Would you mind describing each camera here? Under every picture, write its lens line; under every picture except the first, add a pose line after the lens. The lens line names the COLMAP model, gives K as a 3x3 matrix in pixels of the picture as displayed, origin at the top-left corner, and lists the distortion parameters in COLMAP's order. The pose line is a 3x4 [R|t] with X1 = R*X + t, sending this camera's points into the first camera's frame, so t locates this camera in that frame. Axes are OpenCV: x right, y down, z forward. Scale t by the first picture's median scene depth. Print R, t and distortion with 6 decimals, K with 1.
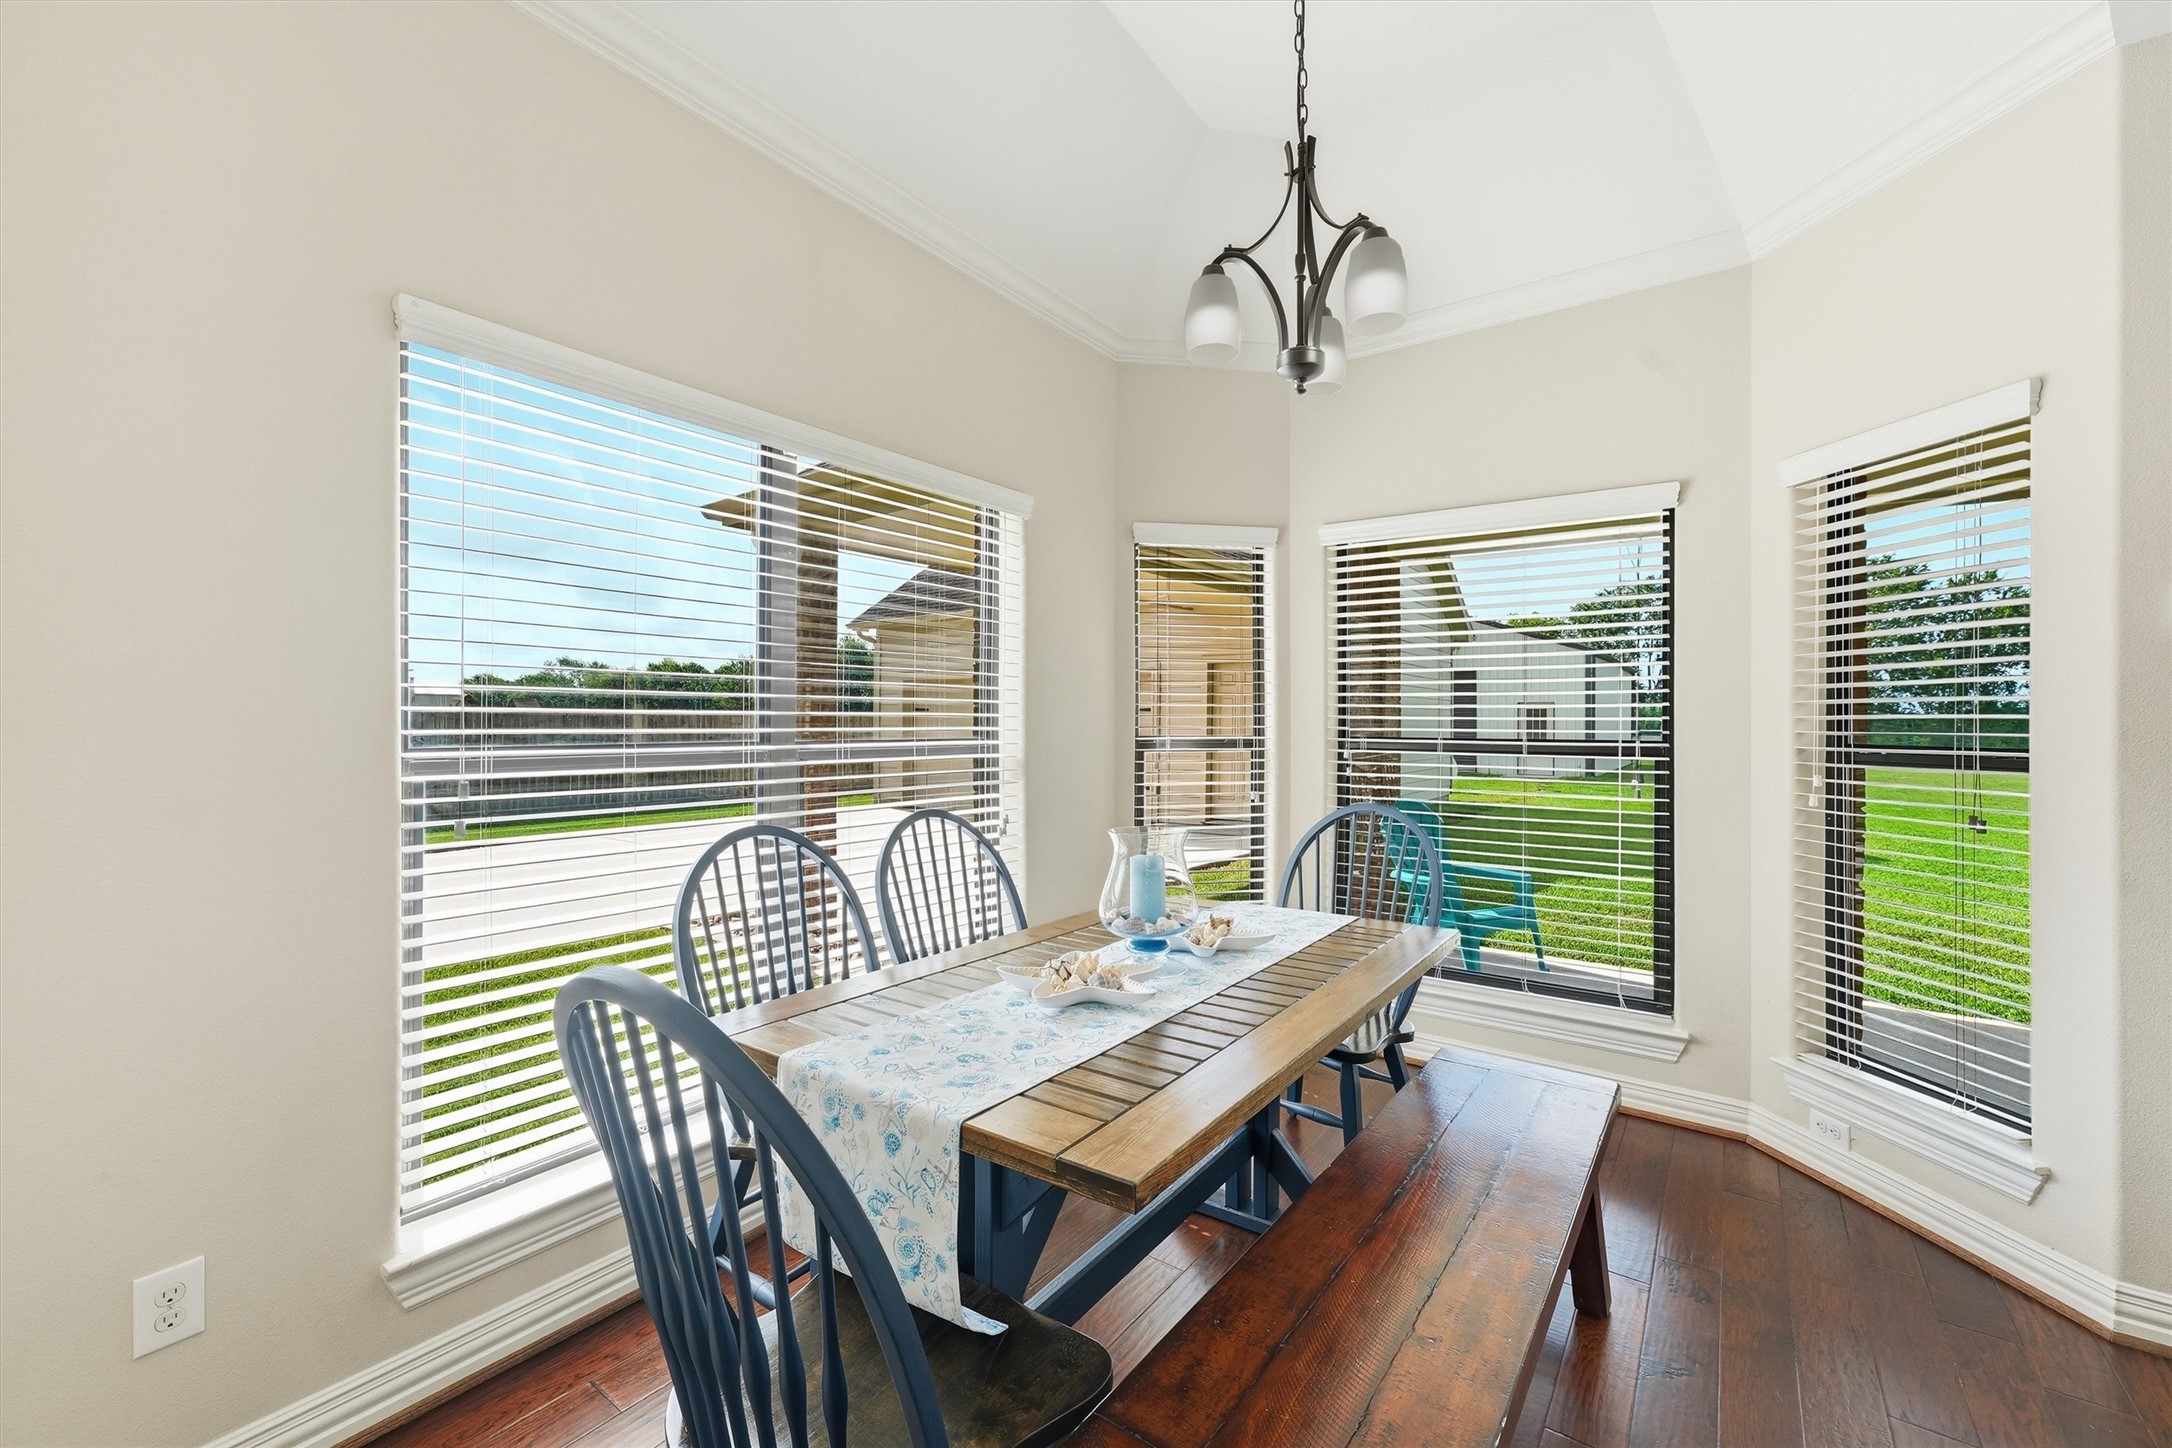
lens RADIAL K [[873.8, 0, 1084.8], [0, 873.8, 720.7], [0, 0, 1]] dist [0.010203, 0.000304]
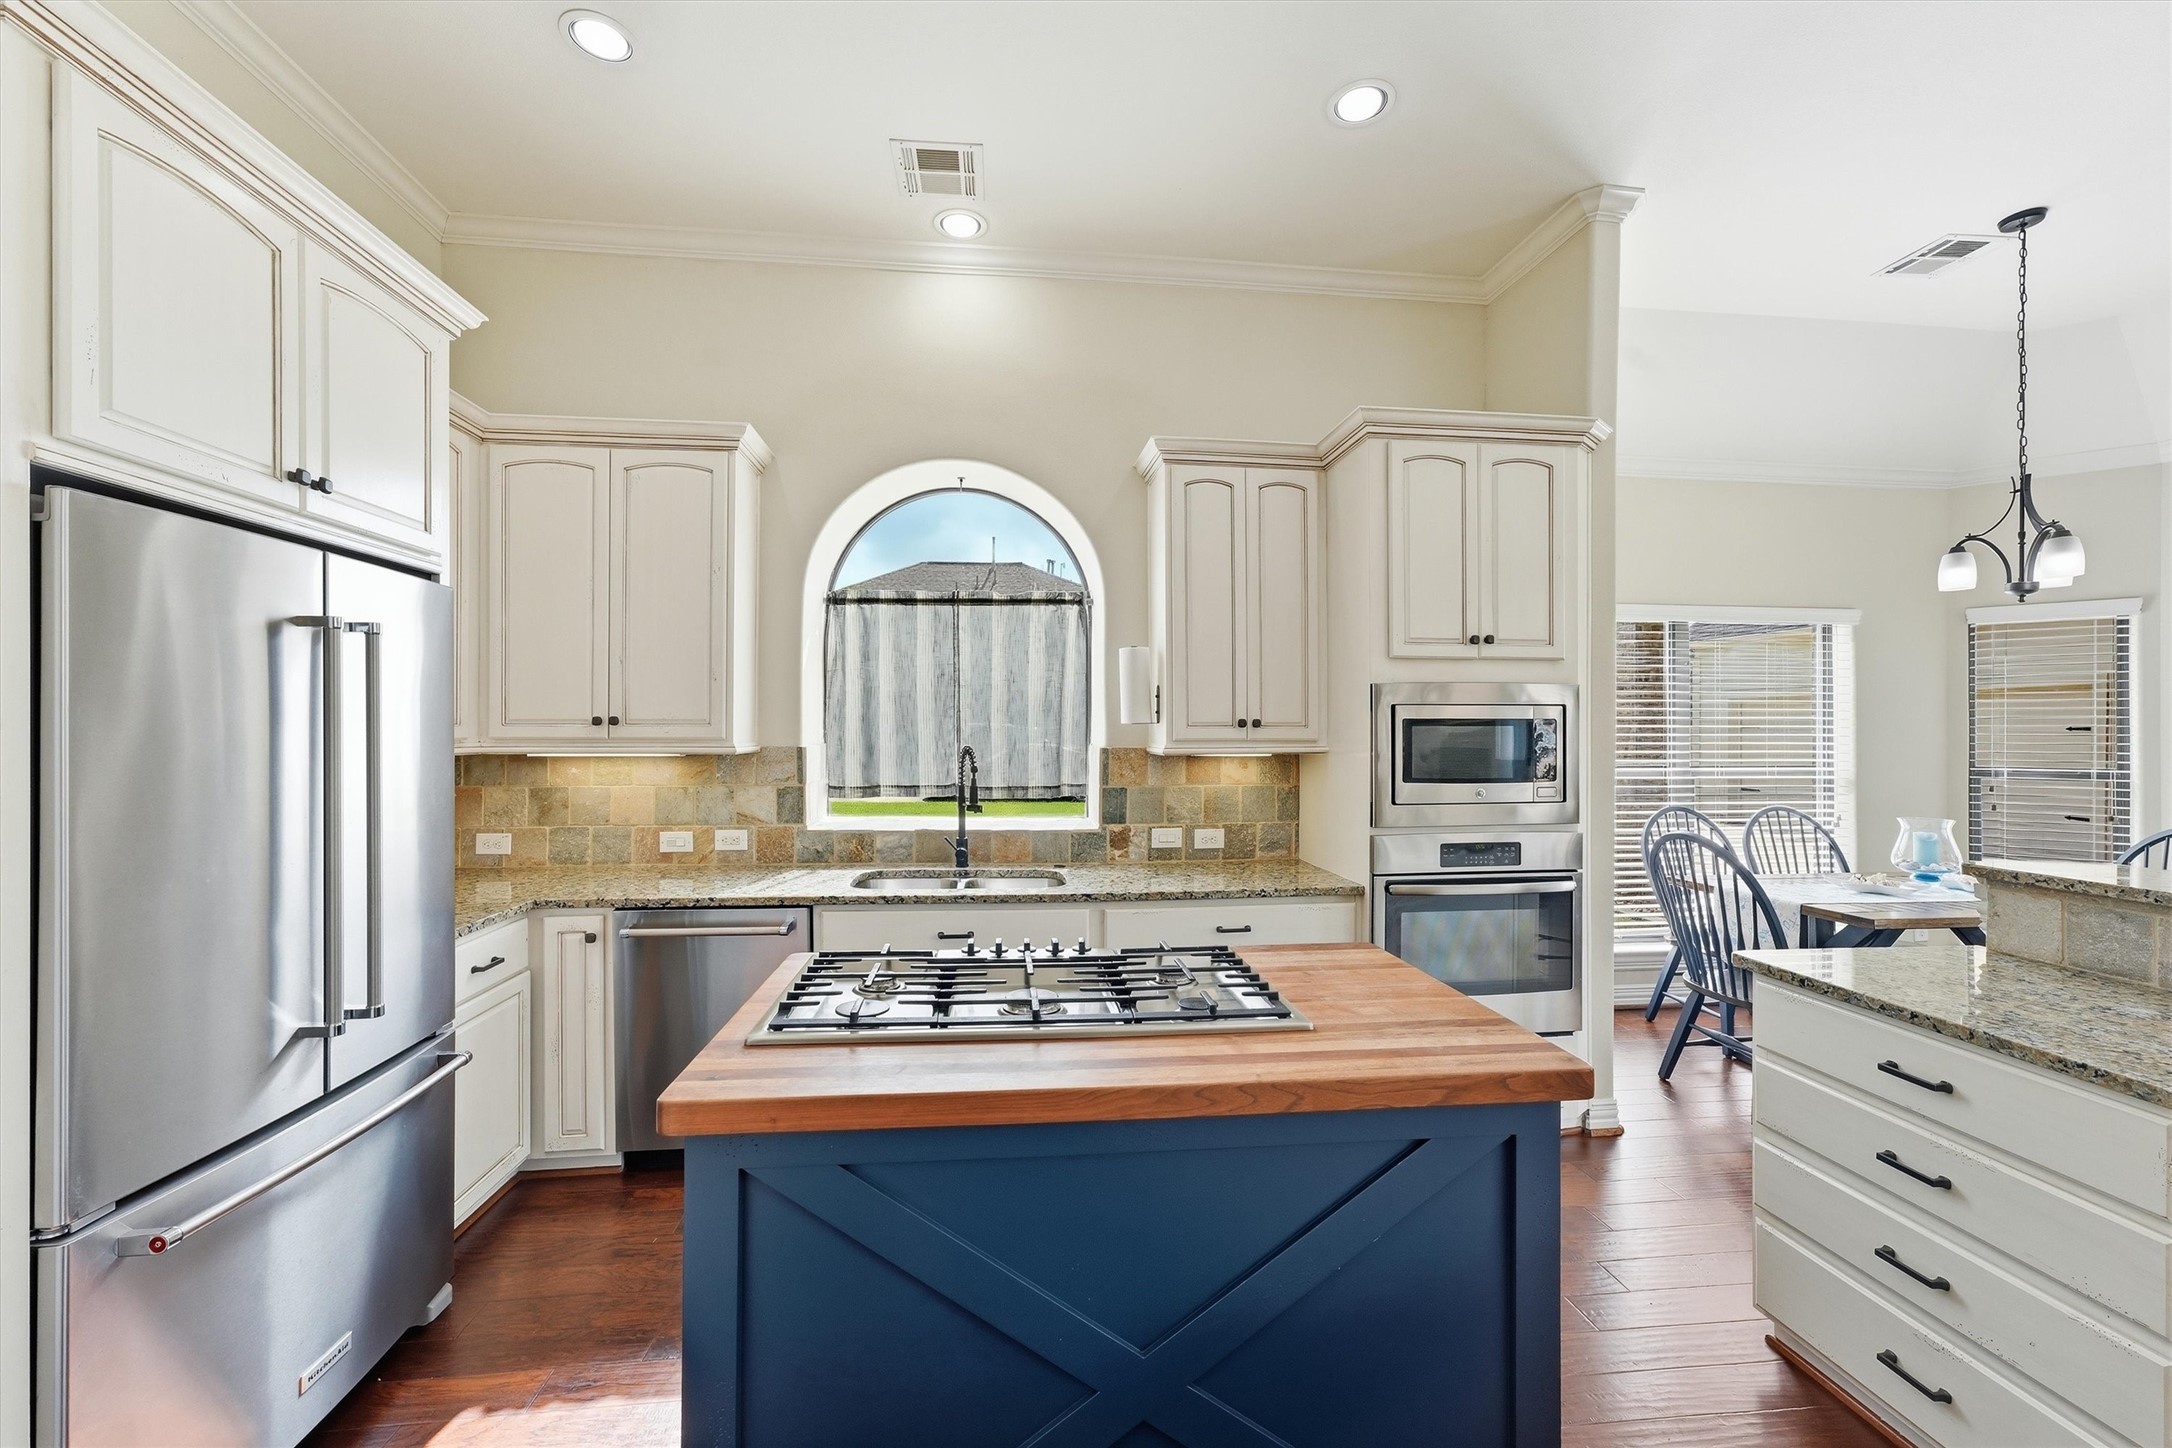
lens RADIAL K [[873.8, 0, 1078.1], [0, 873.8, 720.3], [0, 0, 1]] dist [0.010203, 0.000304]
pose [[0.673908, -0.005848, -0.738792, 0.257998], [0.001403, 0.999977, -0.006636, -0.087593], [0.738814, 0.003436, 0.673901, -1.751375]]
